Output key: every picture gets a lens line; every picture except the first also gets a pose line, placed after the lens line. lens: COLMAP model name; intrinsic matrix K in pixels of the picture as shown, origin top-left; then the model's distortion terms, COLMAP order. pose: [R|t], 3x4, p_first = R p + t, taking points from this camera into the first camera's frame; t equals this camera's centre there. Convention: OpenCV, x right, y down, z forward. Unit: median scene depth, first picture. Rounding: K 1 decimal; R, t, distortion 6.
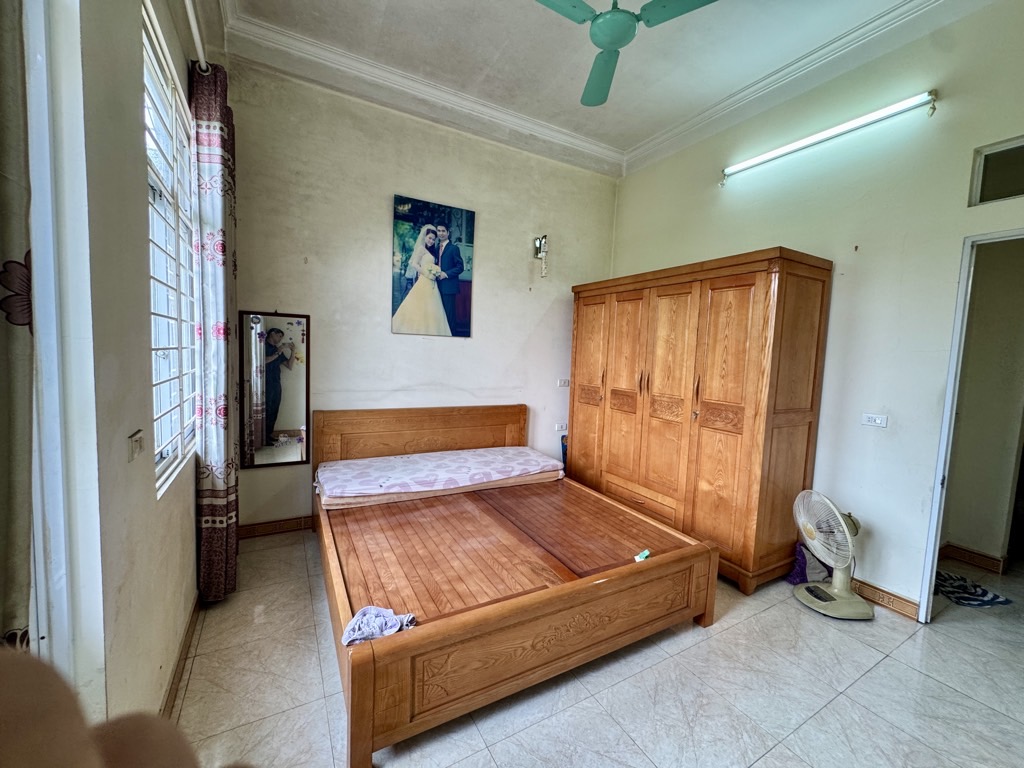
lens RADIAL K [[409.7, 0, 509.2], [0, 409.7, 385.0], [0, 0, 1]] dist [-0.002660, 0.000085]
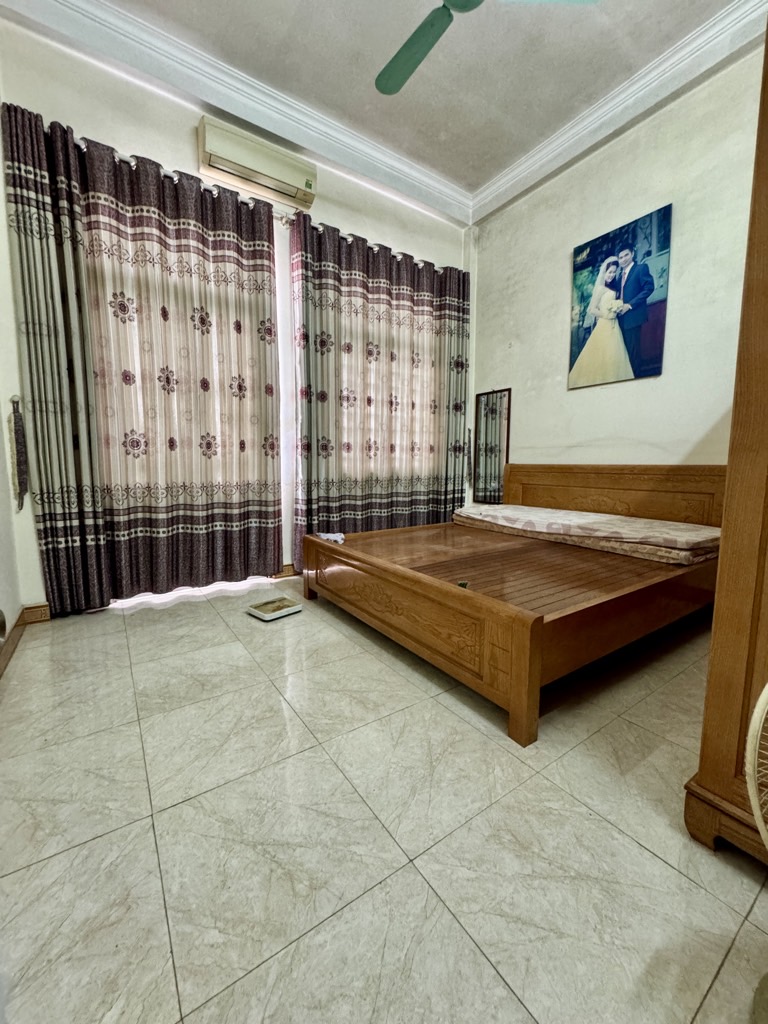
lens RADIAL K [[409.7, 0, 384.0], [0, 409.7, 512.0], [0, 0, 1]] dist [-0.002660, 0.000085]
pose [[0.088553, 0.075844, -0.993180, 0.696140], [-0.086026, 0.993954, 0.068233, 0.144263], [0.992350, 0.079397, 0.094542, 0.470773]]
